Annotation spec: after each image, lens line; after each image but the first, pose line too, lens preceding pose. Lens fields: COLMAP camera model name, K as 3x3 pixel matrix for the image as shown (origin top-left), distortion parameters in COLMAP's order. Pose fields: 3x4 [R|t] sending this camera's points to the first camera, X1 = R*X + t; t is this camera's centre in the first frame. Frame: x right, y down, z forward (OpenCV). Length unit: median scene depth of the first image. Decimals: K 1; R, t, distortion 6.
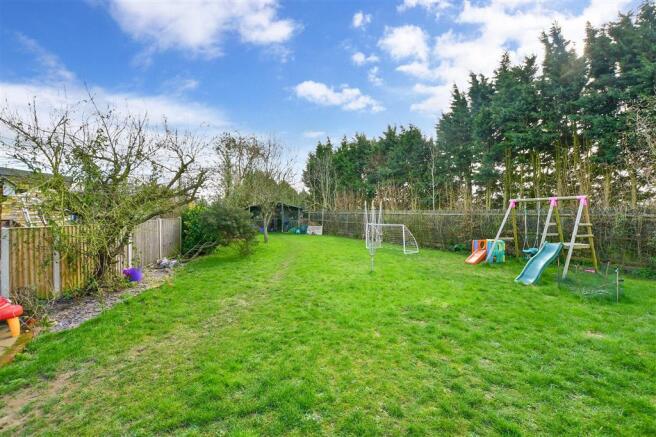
lens RADIAL K [[294.1, 0, 327.7], [0, 294.1, 218.9], [0, 0, 1]] dist [-0.000693, 0.000056]
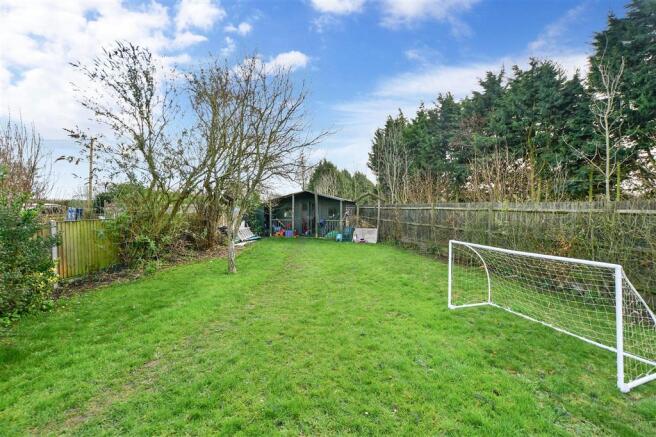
lens RADIAL K [[294.1, 0, 328.8], [0, 294.1, 215.5], [0, 0, 1]] dist [-0.000693, 0.000056]
pose [[0.963167, 0.000092, -0.268904, 0.041578], [0.003687, 0.999901, 0.013549, -0.010960], [0.268879, -0.014041, 0.963072, 0.294673]]
